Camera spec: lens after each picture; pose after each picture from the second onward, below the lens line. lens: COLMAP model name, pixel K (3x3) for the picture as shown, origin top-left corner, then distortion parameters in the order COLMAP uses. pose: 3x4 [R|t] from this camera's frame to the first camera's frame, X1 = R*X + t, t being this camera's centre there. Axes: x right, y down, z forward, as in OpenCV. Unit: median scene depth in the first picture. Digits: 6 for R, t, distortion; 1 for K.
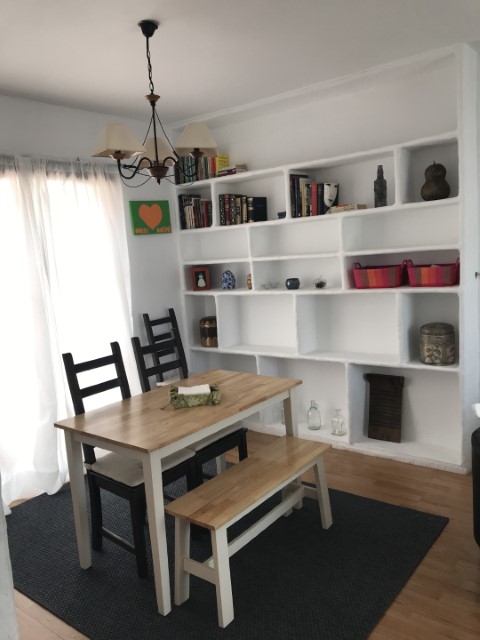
lens RADIAL K [[518.4, 0, 244.0], [0, 518.4, 317.2], [0, 0, 1]] dist [0.063410, -0.102018]
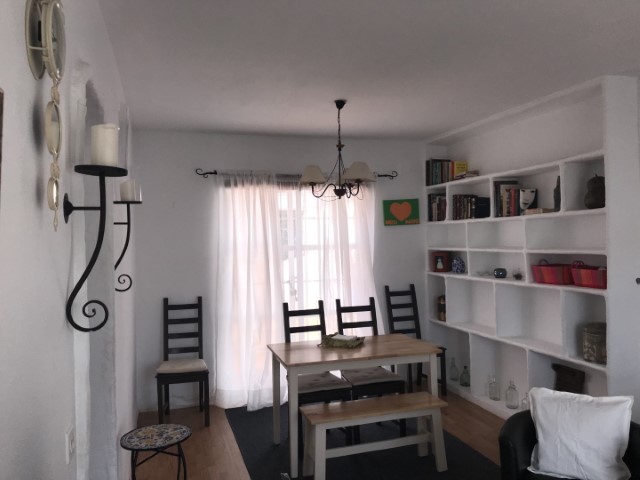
lens RADIAL K [[518.4, 0, 317.8], [0, 518.4, 235.0], [0, 0, 1]] dist [0.063410, -0.102018]
pose [[0.820588, 0.049714, -0.569354, 0.444265], [-0.109353, 0.991461, -0.071035, -0.024608], [0.560961, 0.120551, 0.819018, -0.185696]]
